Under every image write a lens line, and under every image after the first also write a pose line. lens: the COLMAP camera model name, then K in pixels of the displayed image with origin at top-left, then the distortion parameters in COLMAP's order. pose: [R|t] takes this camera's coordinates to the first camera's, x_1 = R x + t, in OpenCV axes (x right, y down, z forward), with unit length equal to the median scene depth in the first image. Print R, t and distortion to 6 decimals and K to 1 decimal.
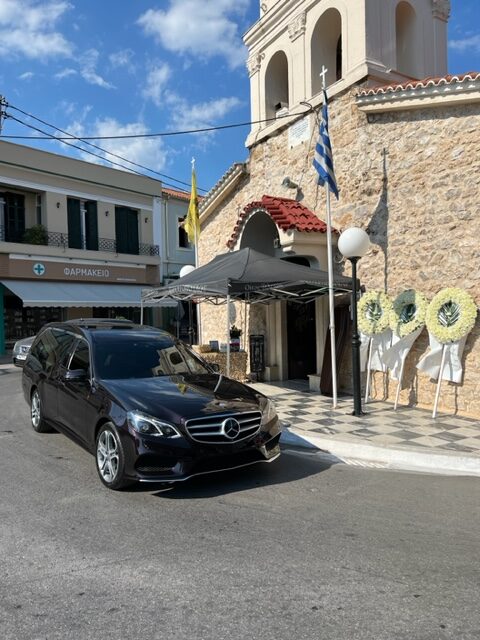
lens RADIAL K [[480.9, 0, 242.2], [0, 480.9, 318.1], [0, 0, 1]] dist [0.050734, -0.062462]
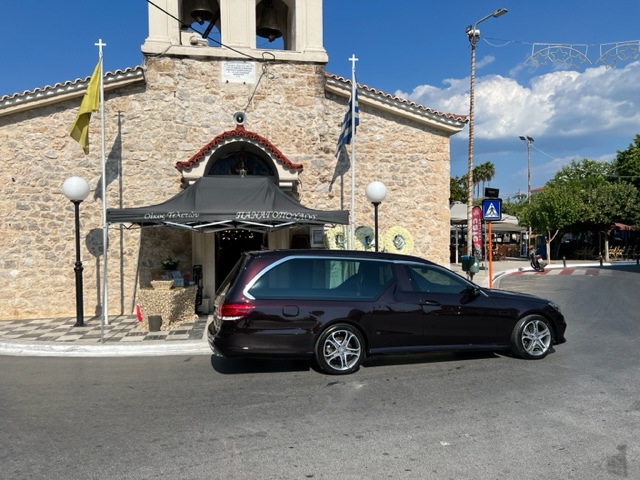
lens RADIAL K [[480.9, 0, 320.0], [0, 480.9, 240.0], [0, 0, 1]] dist [0.050734, -0.062462]
pose [[0.341934, 0.010865, 0.939661, -0.977003], [0.015572, 0.999730, -0.017226, 0.004995], [-0.939595, 0.020523, 0.341673, 0.579169]]
